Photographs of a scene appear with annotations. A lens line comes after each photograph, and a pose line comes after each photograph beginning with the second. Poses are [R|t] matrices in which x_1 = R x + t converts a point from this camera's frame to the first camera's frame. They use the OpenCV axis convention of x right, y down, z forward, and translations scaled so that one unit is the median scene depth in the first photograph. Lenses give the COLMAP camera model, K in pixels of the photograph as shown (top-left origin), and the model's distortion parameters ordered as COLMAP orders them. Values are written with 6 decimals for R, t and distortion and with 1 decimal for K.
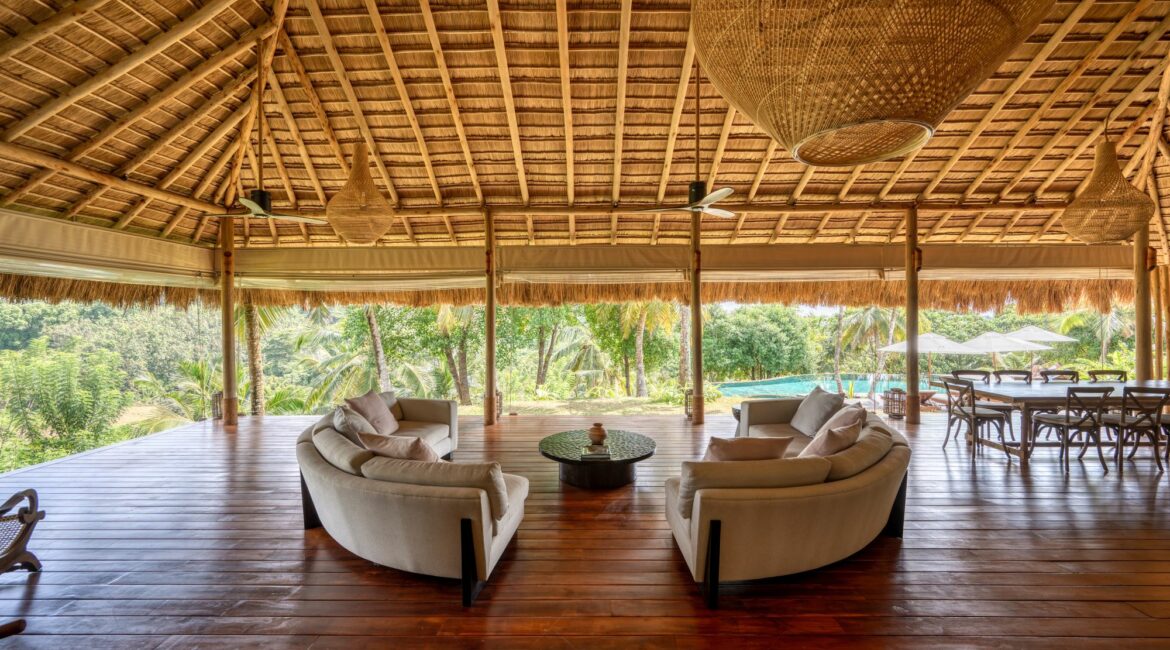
lens RADIAL K [[782.2, 0, 585.0], [0, 782.2, 325.0], [0, 0, 1]] dist [-0.000405, -0.000042]
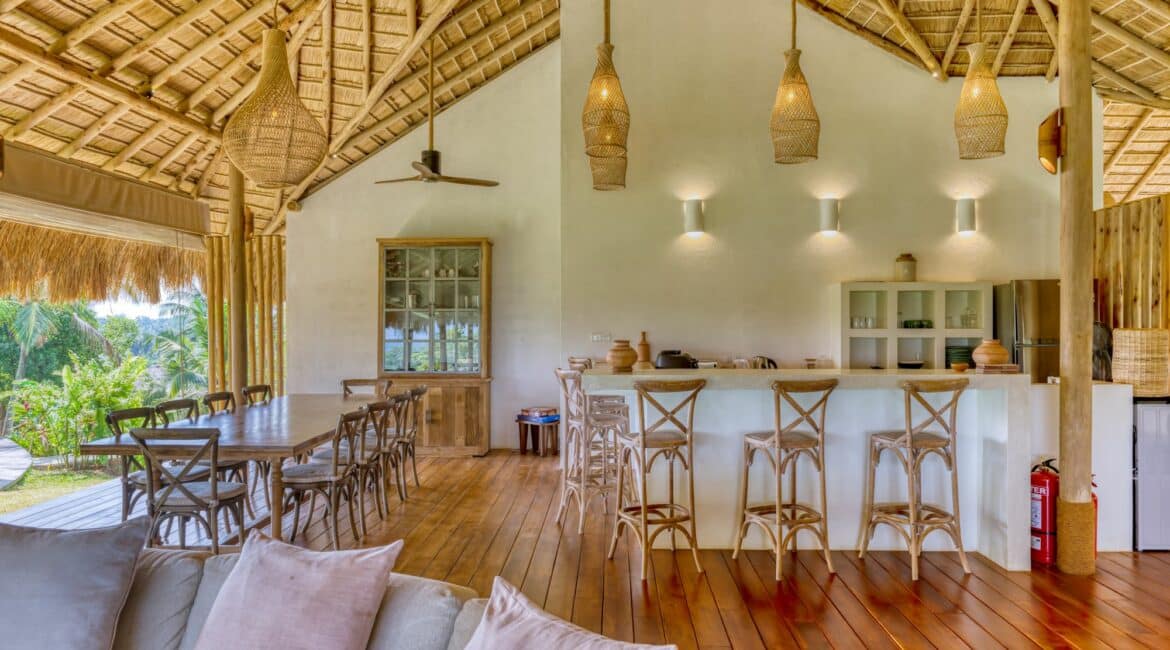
lens RADIAL K [[782.2, 0, 585.0], [0, 782.2, 325.0], [0, 0, 1]] dist [-0.000405, -0.000042]
pose [[0.012579, 0.000895, 0.999920, 0.014192], [0.043972, 0.999032, -0.001447, 0.022071], [-0.998954, 0.043987, 0.012527, 0.685846]]
